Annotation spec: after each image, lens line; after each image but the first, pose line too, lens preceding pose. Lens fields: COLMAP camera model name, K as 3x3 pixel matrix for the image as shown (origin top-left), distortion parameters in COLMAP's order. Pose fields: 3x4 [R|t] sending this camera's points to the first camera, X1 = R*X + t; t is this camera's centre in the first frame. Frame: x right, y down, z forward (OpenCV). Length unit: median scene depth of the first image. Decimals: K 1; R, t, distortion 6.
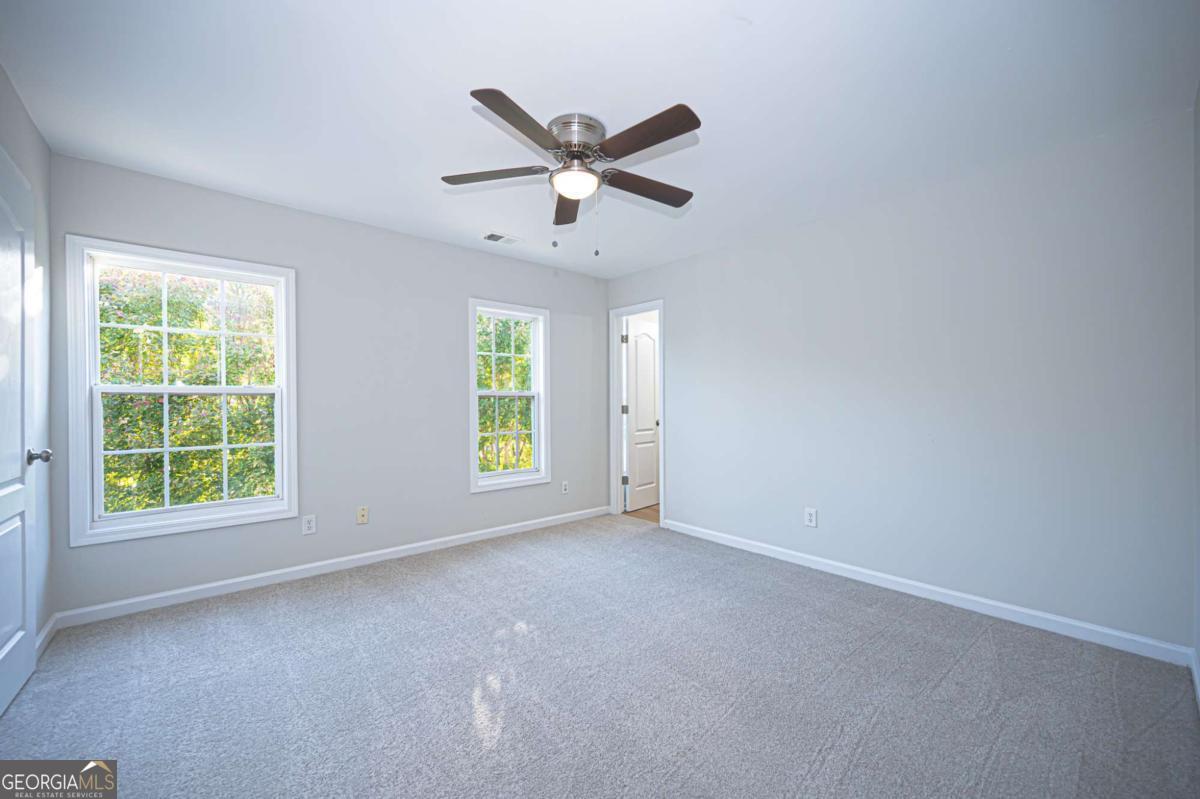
lens RADIAL K [[474.0, 0, 600.0], [0, 474.0, 399.5], [0, 0, 1]] dist [-0.000127, -0.000110]
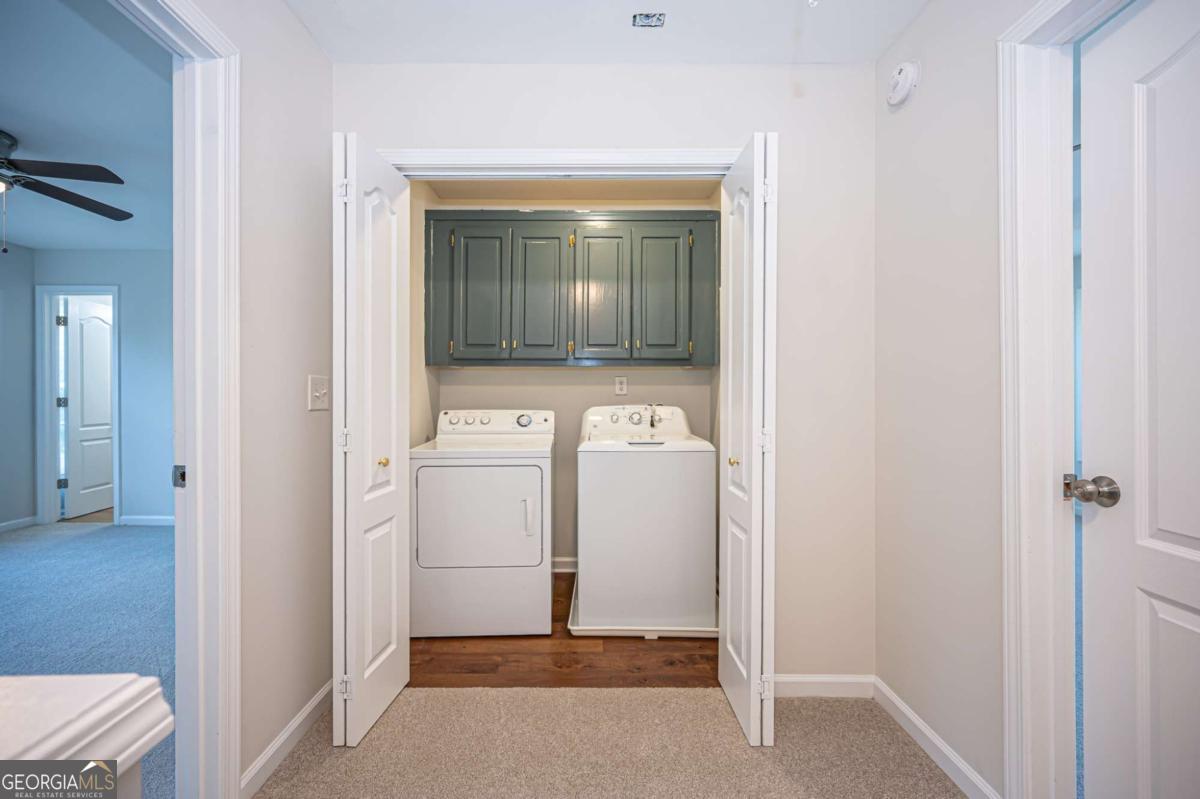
lens RADIAL K [[499.8, 0, 600.0], [0, 499.8, 399.5], [0, 0, 1]] dist [-0.000407, -0.000145]
pose [[0.660615, 0.000968, 0.750724, 0.025872], [-0.006460, 0.999969, 0.004395, 0.008786], [-0.750697, -0.007753, 0.660601, -0.550541]]
